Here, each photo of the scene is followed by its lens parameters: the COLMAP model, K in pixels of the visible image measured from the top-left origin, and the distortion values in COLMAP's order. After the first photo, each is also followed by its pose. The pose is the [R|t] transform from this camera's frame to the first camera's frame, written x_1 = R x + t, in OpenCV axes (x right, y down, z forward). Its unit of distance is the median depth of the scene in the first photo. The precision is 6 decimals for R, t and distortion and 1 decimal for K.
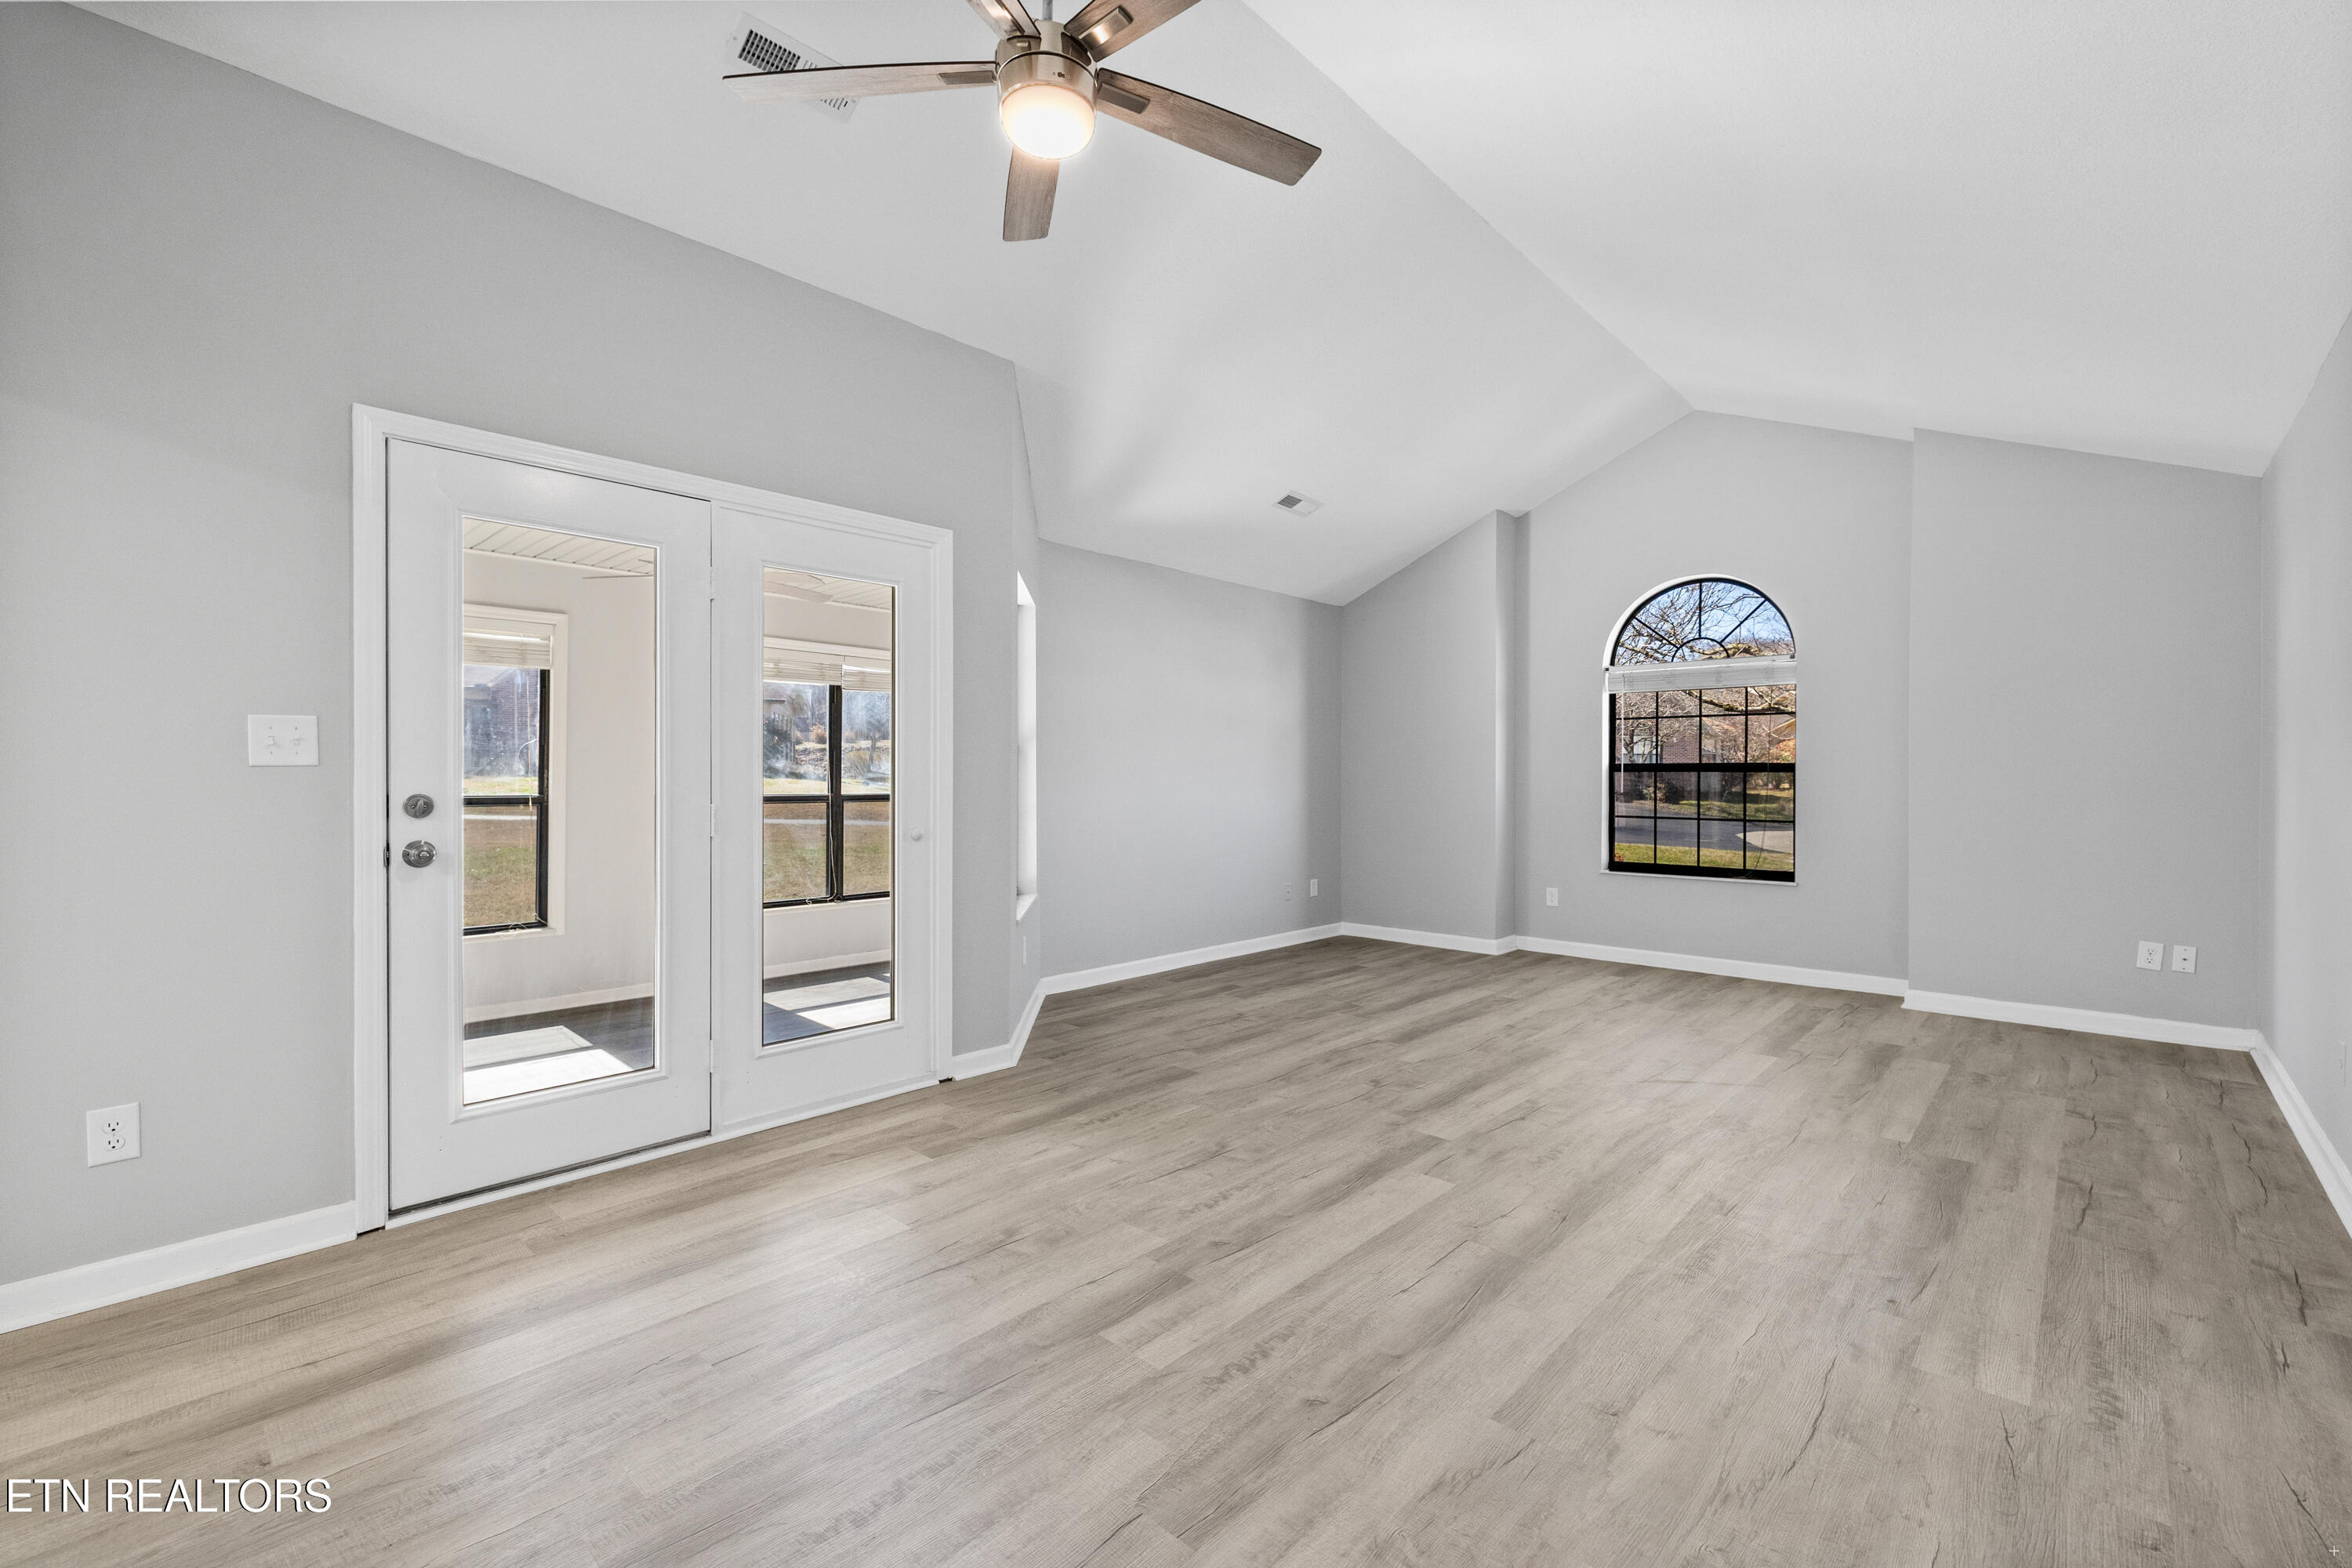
lens RADIAL K [[984.2, 0, 1164.2], [0, 984.2, 779.0], [0, 0, 1]] dist [-0.001585, 0.000791]
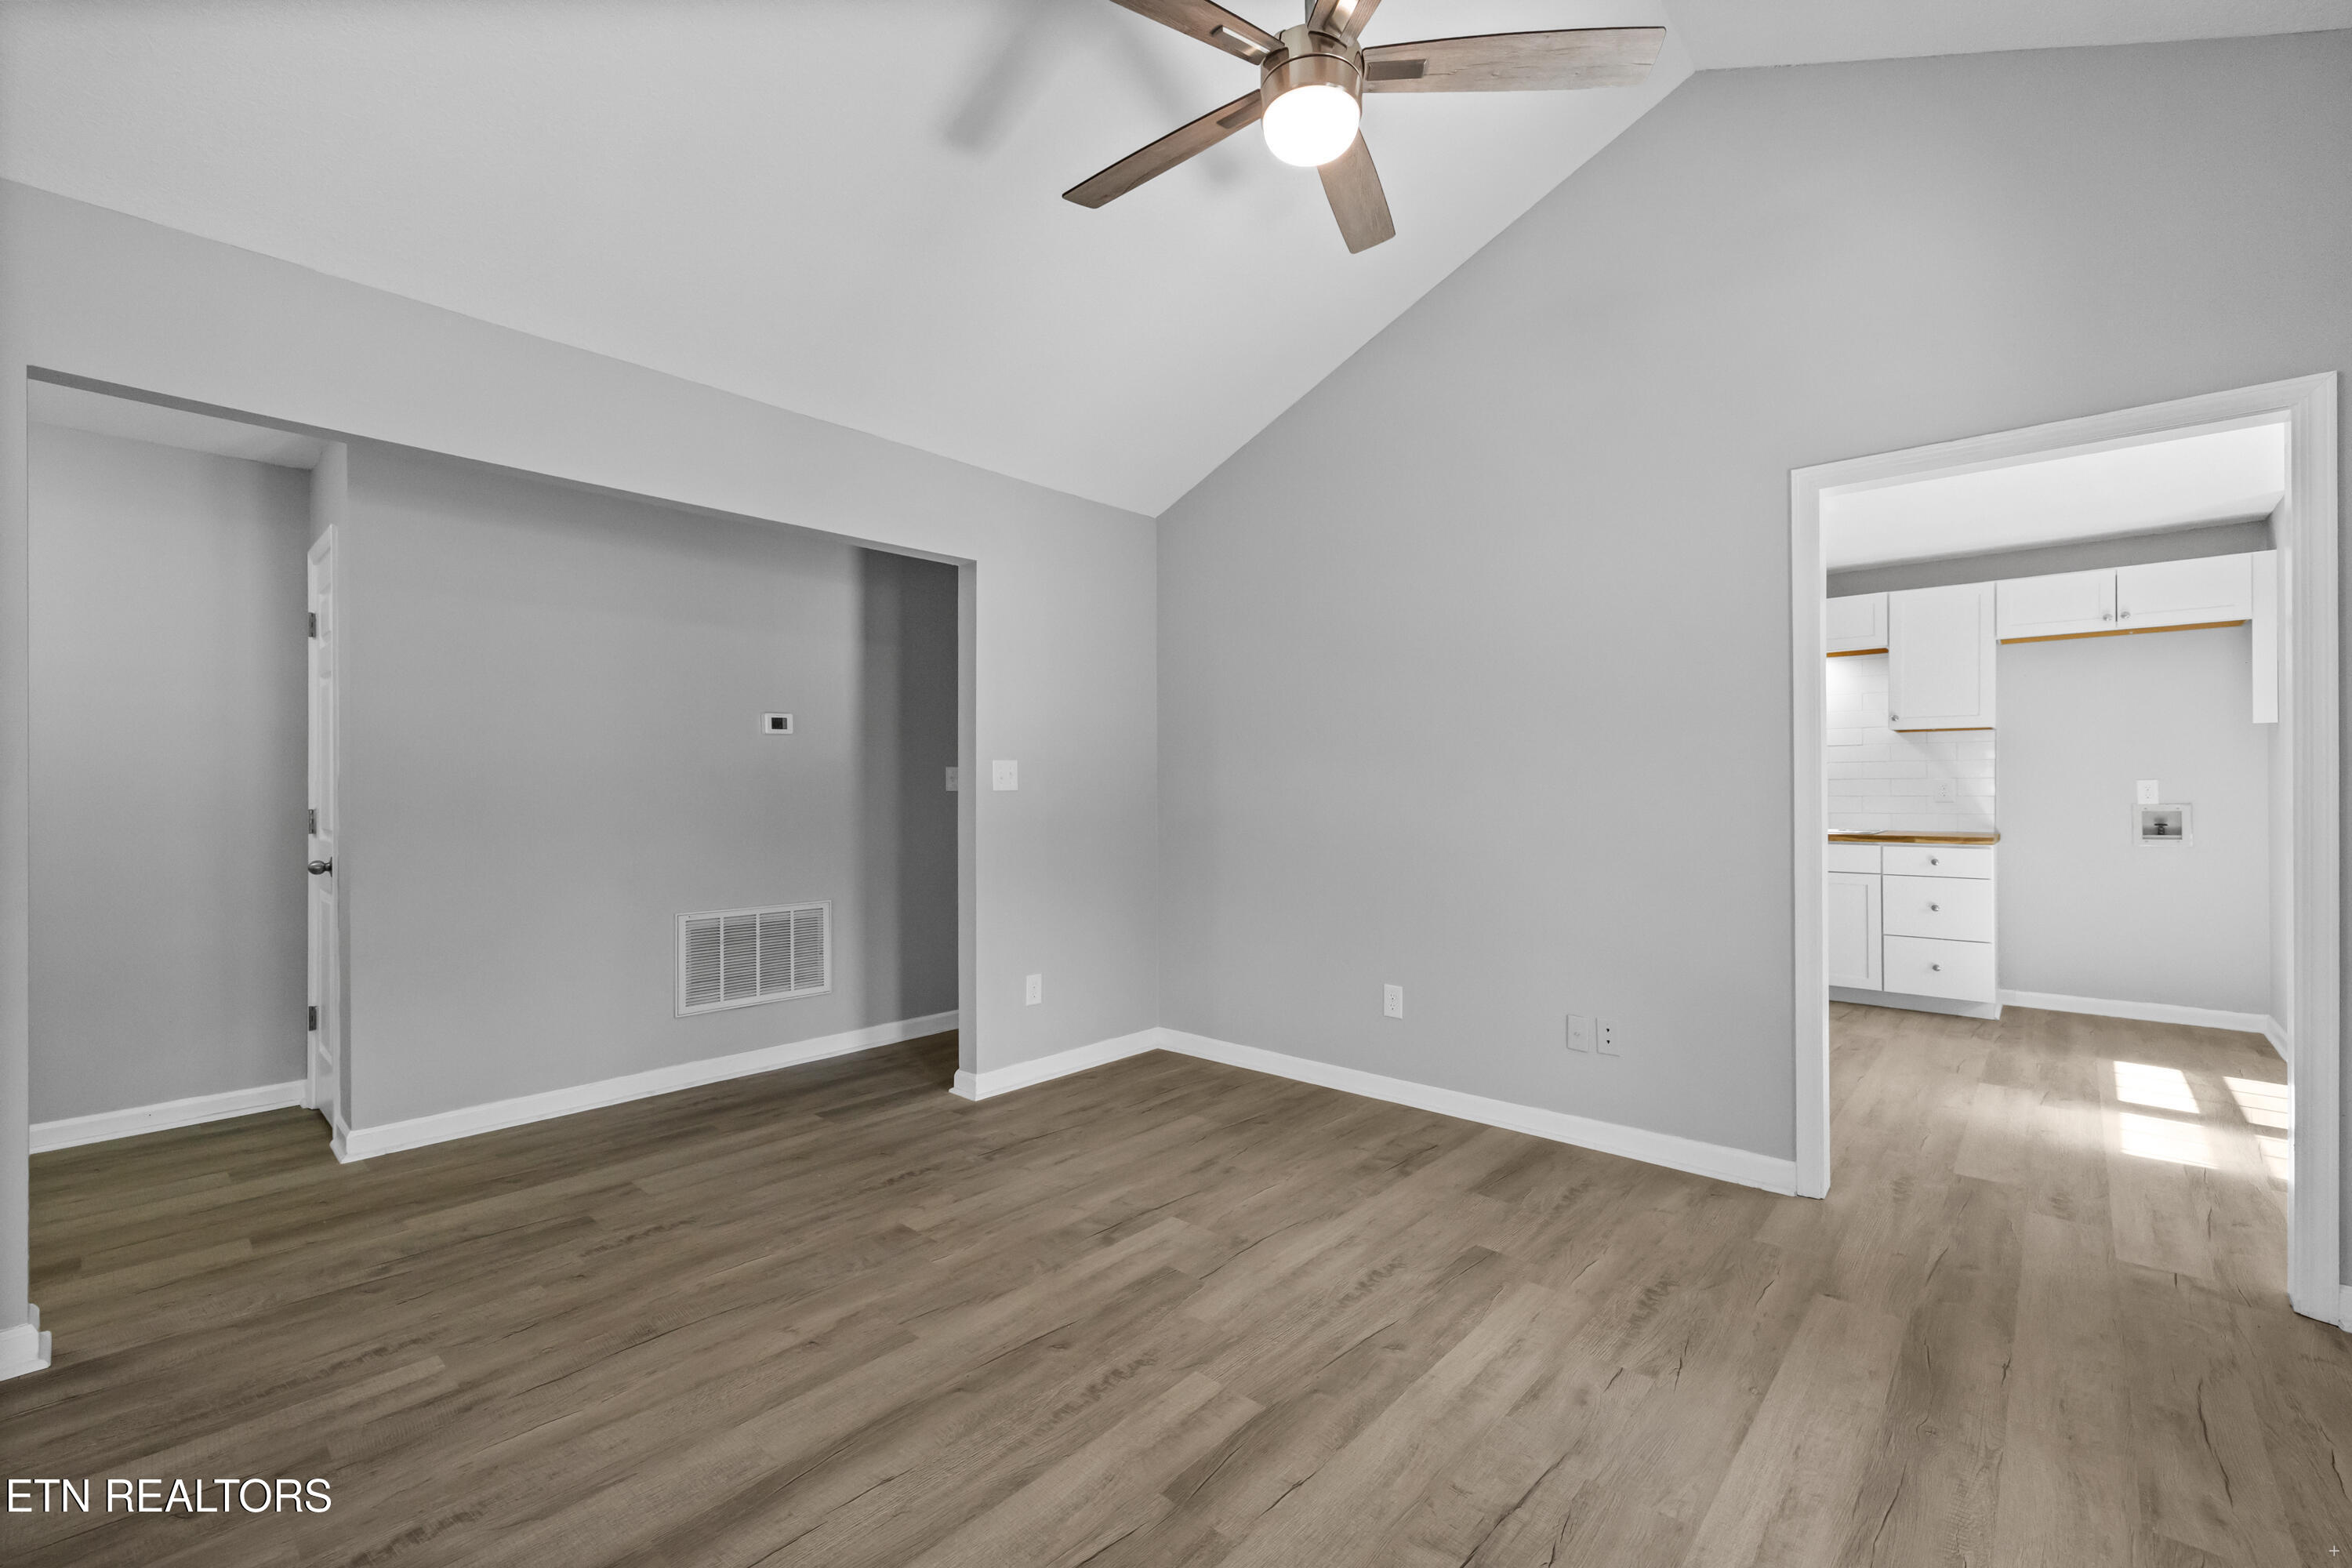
lens RADIAL K [[984.2, 0, 1173.6], [0, 984.2, 783.2], [0, 0, 1]] dist [-0.001585, 0.000791]
pose [[-0.999640, 0.000711, -0.026811, 0.042707], [0.000750, 0.999999, -0.001427, -0.024244], [0.026810, -0.001447, -0.999640, 1.846410]]
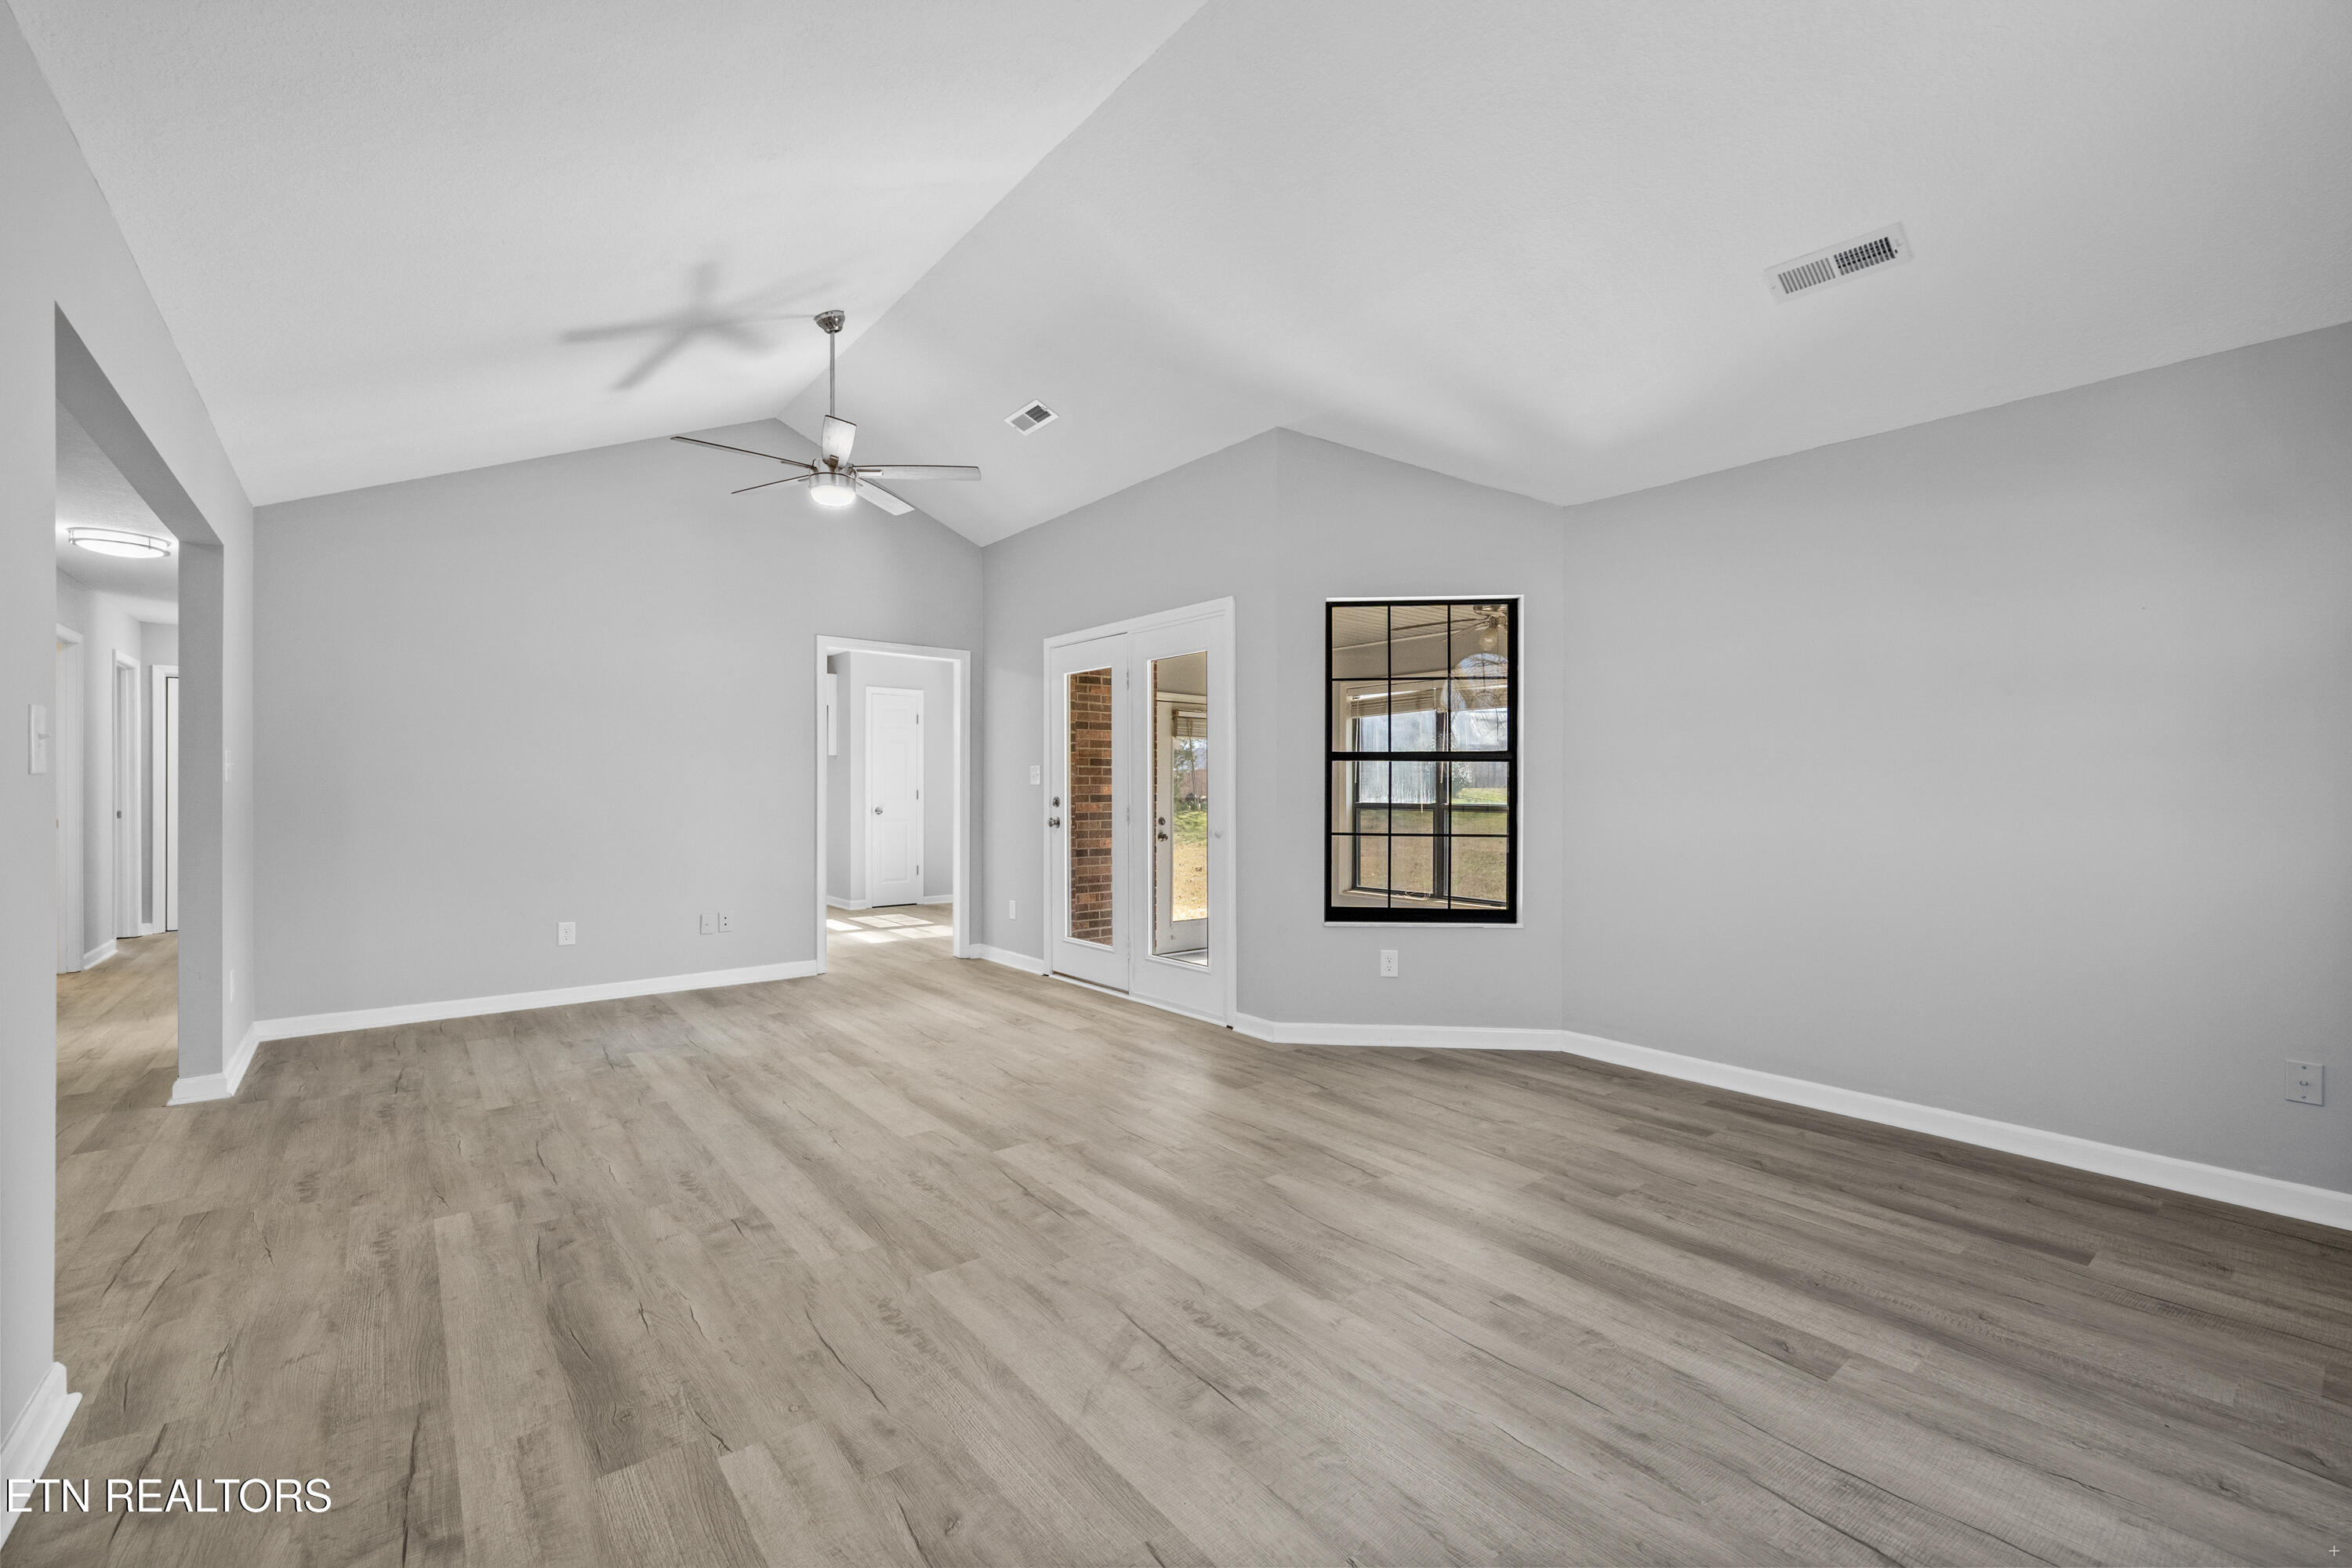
lens RADIAL K [[984.2, 0, 1175.1], [0, 984.2, 785.8], [0, 0, 1]] dist [-0.001585, 0.000791]
pose [[-0.134644, -0.006217, -0.990874, 1.847084], [-0.004148, 0.999975, -0.005711, 0.002037], [0.990885, 0.003341, -0.134667, 1.934299]]
